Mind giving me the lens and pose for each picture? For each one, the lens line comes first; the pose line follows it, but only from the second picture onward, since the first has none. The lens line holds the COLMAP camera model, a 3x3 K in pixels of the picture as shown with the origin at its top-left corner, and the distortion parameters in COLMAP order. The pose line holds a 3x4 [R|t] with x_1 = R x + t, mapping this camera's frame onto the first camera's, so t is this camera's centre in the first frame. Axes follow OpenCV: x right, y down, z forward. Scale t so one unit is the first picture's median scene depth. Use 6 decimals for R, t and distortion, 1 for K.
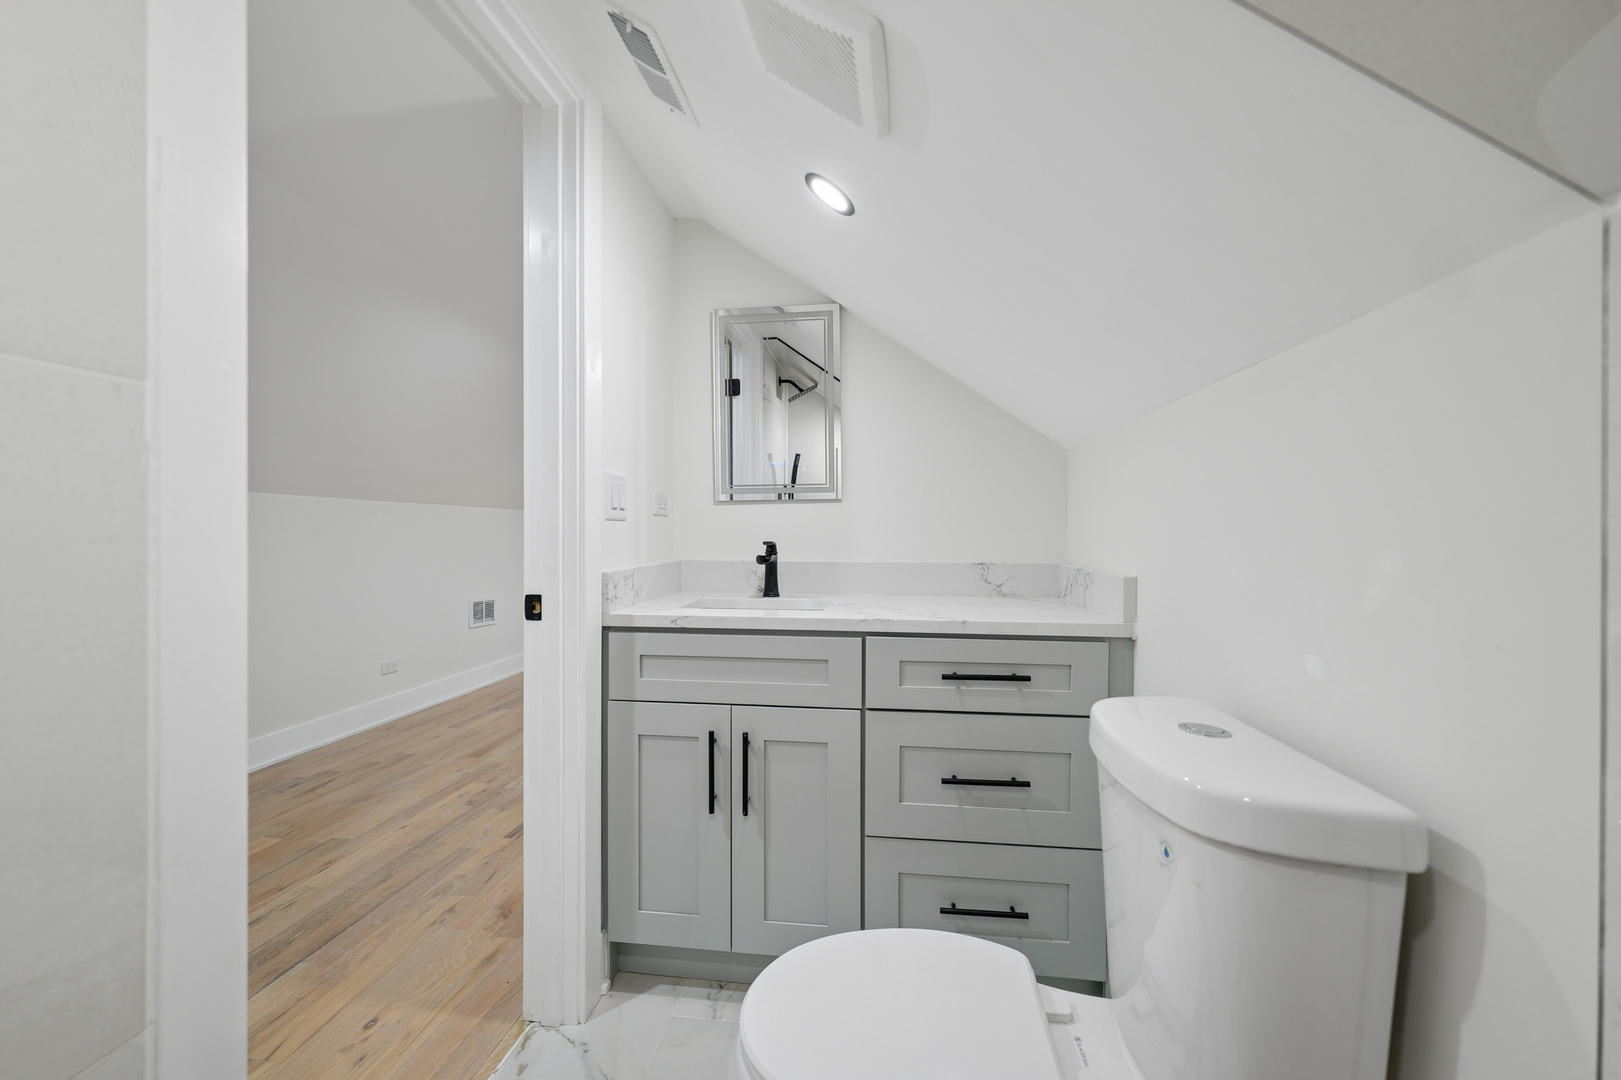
lens RADIAL K [[662.8, 0, 810.2], [0, 662.8, 542.2], [0, 0, 1]] dist [-0.000013, 0.000025]
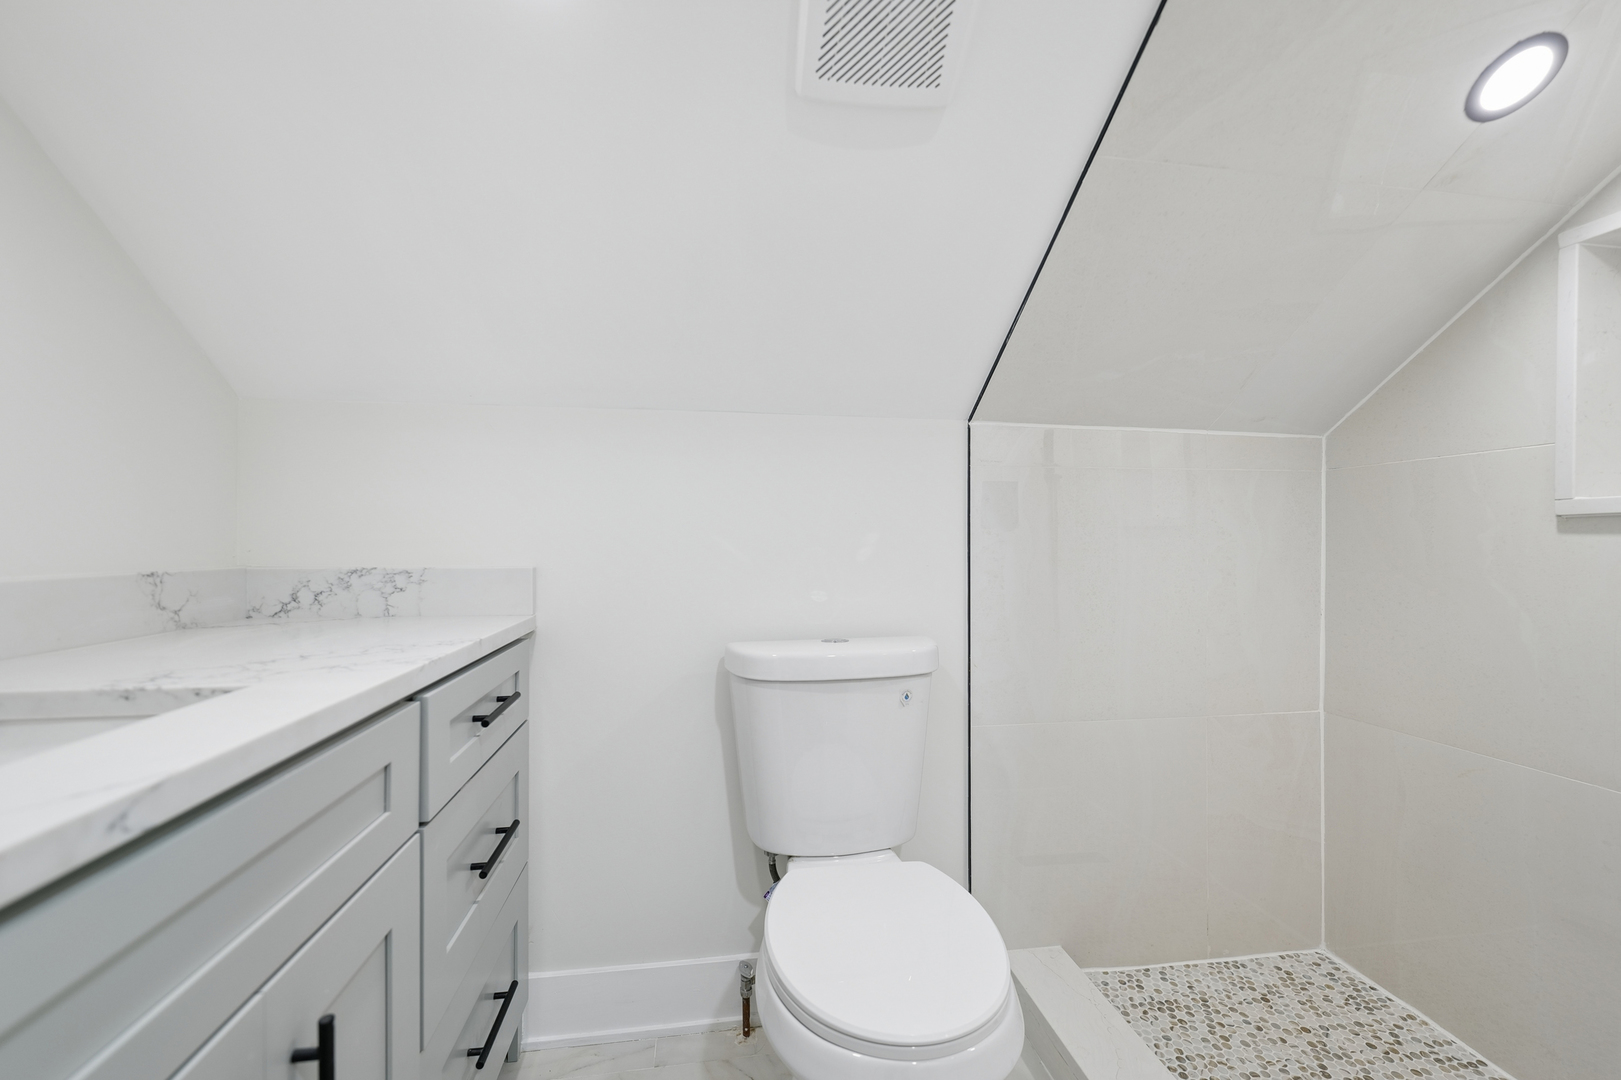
lens RADIAL K [[662.8, 0, 810.4], [0, 662.8, 544.5], [0, 0, 1]] dist [-0.000013, 0.000025]
pose [[-0.284608, 0.002558, 0.958641, -0.418012], [-0.001318, 0.999994, -0.003059, 0.008835], [-0.958643, -0.002134, -0.284603, 0.638839]]
